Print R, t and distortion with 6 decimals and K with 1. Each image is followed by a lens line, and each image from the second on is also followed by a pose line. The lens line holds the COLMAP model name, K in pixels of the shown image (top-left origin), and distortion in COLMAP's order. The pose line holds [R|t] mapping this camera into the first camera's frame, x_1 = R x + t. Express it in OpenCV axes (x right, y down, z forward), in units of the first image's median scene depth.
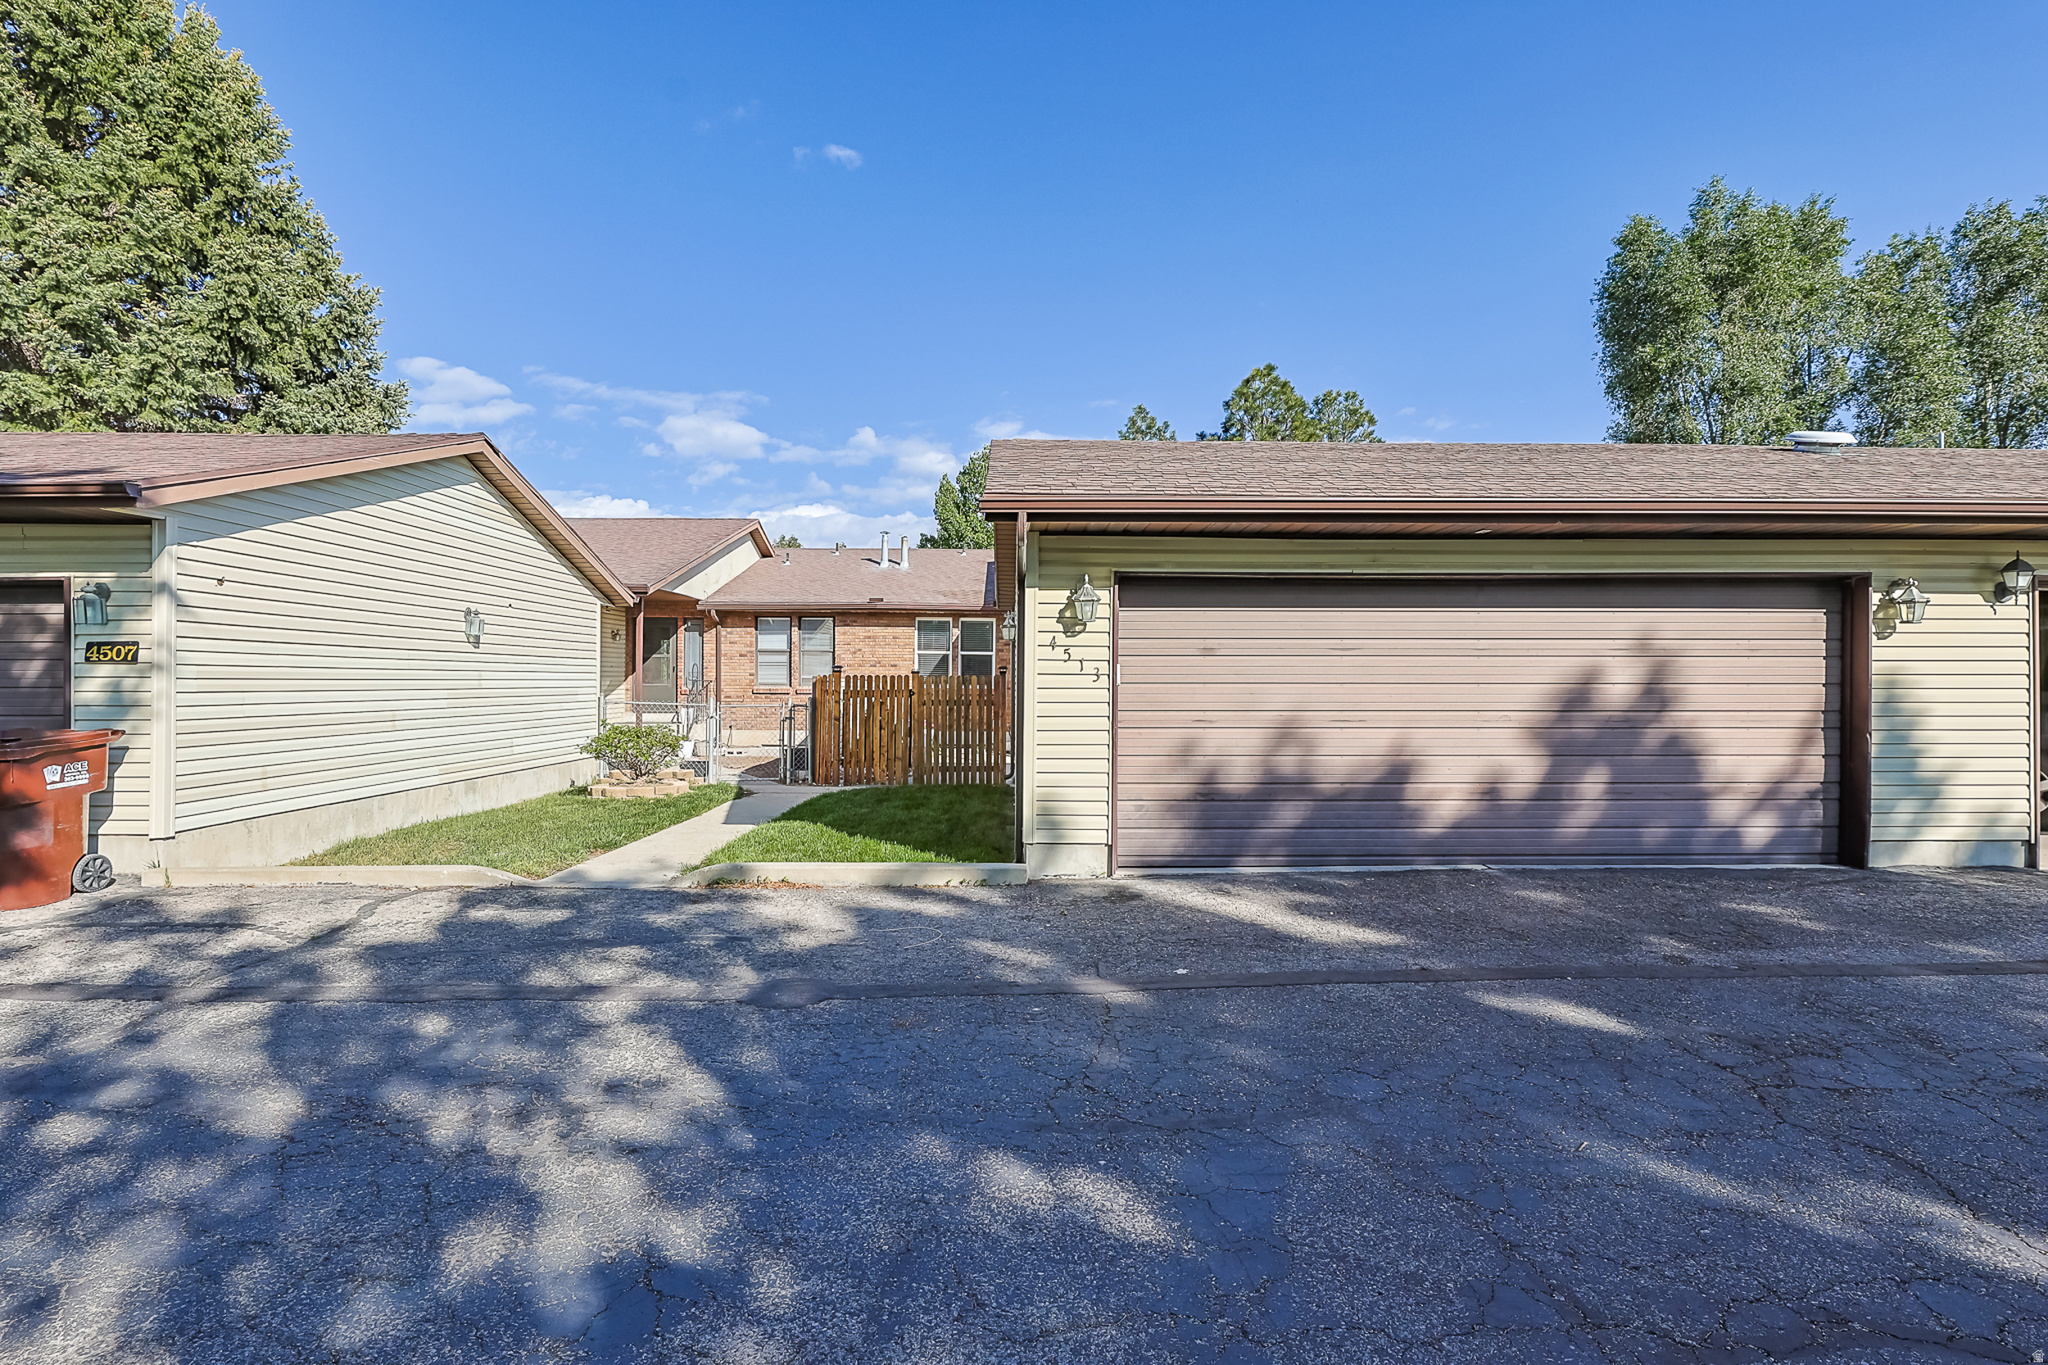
lens RADIAL K [[888.1, 0, 1024.0], [0, 888.1, 682.5], [0, 0, 1]] dist [0.000405, -0.003559]
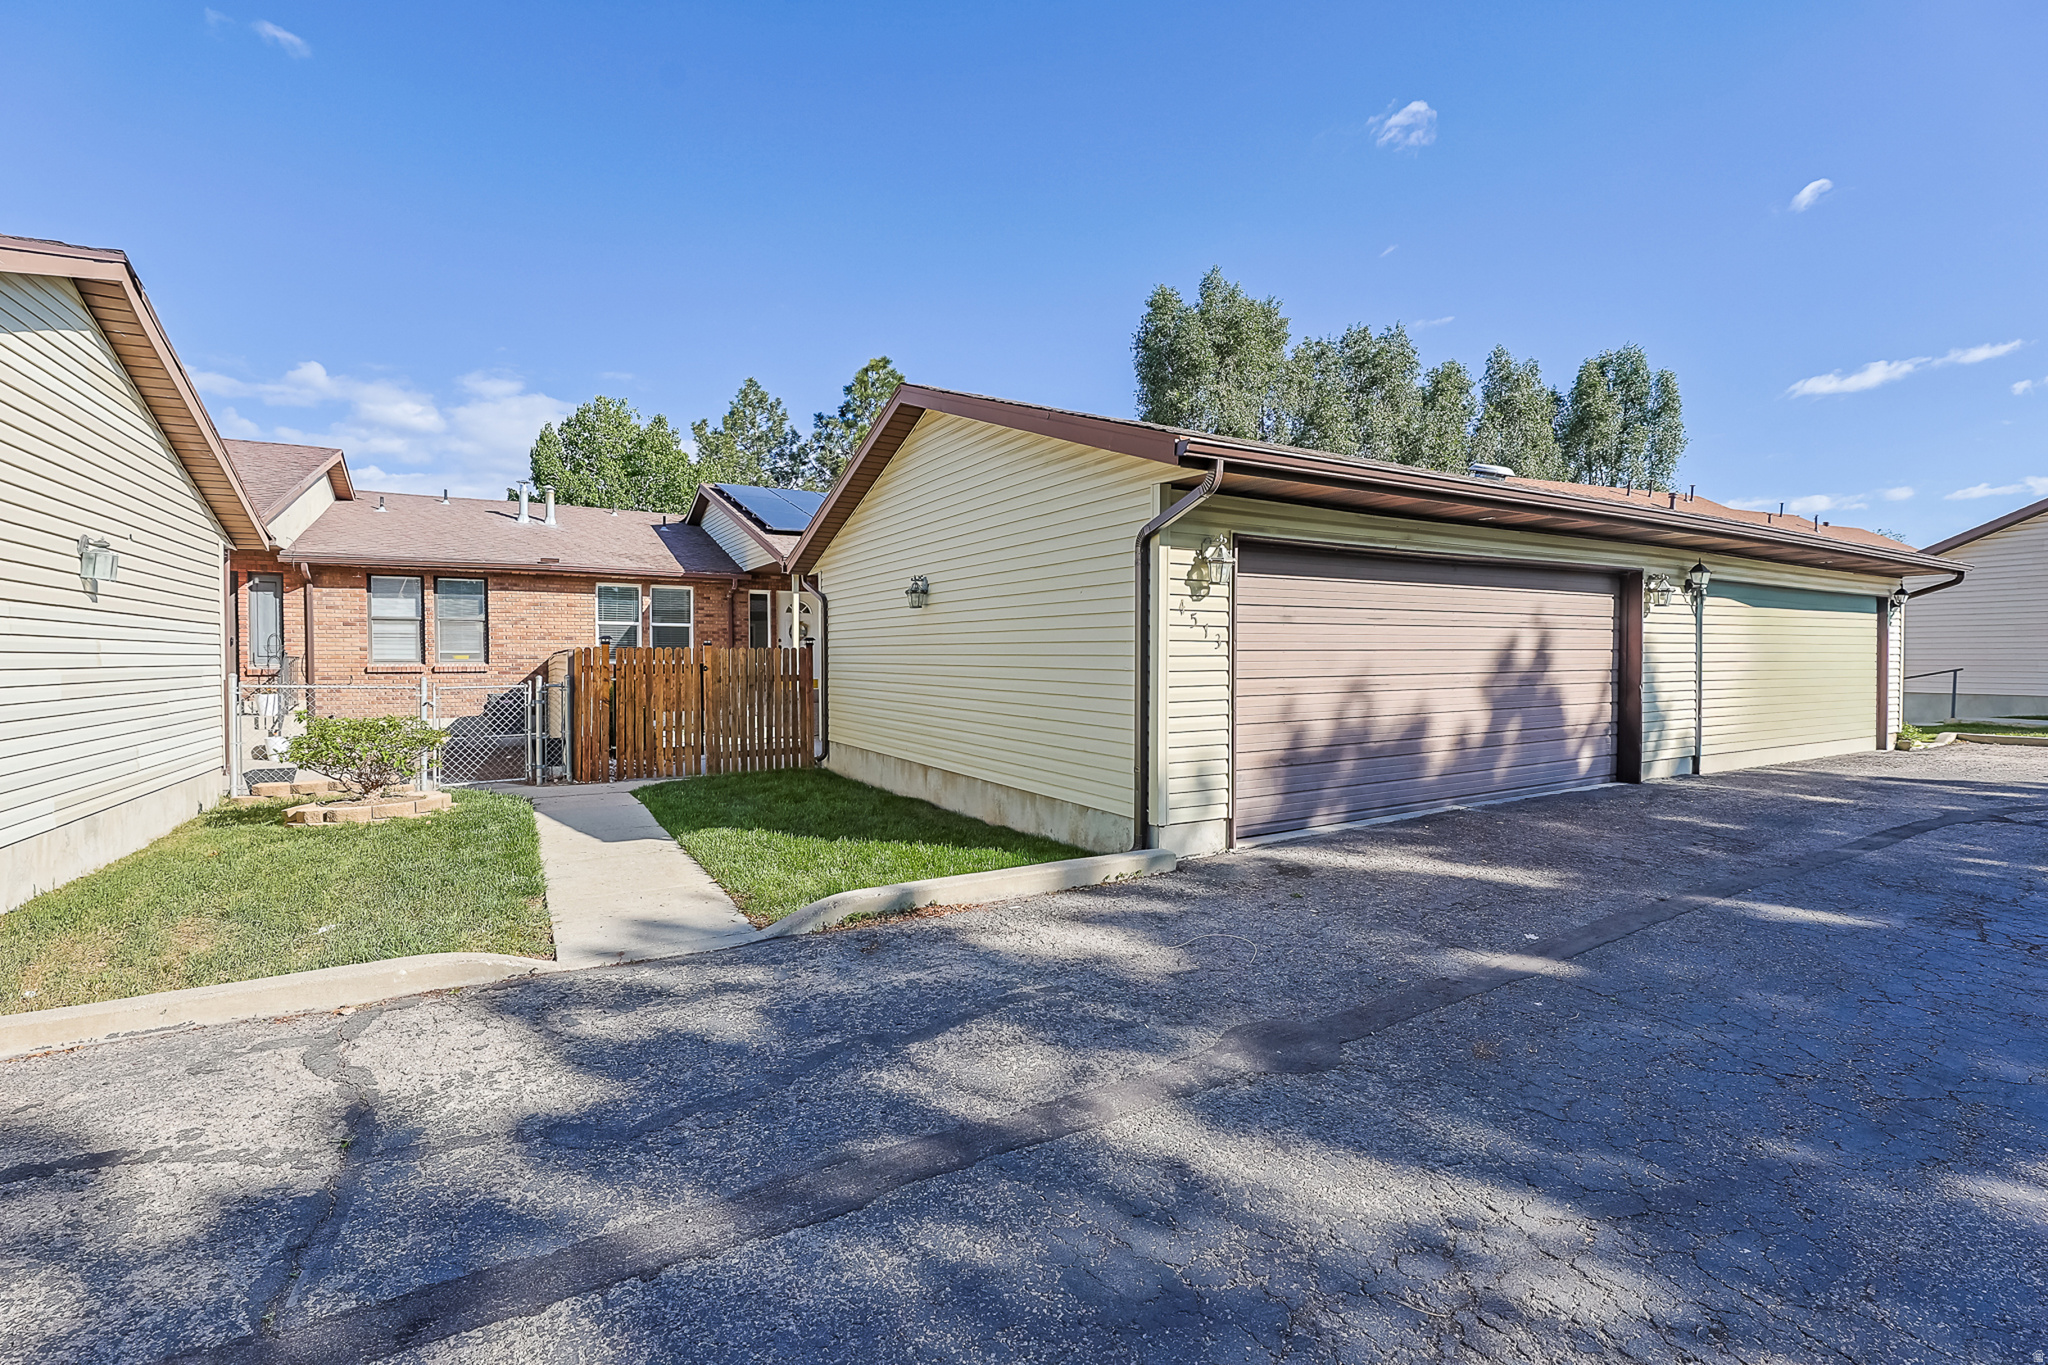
lens RADIAL K [[837.3, 0, 942.2], [0, 837.3, 673.9], [0, 0, 1]] dist [-0.027254, 0.017322]
pose [[0.885049, -0.015262, 0.465248, -0.326728], [0.006804, 0.999780, 0.019853, 0.003323], [-0.465449, -0.014406, 0.884958, 0.191461]]
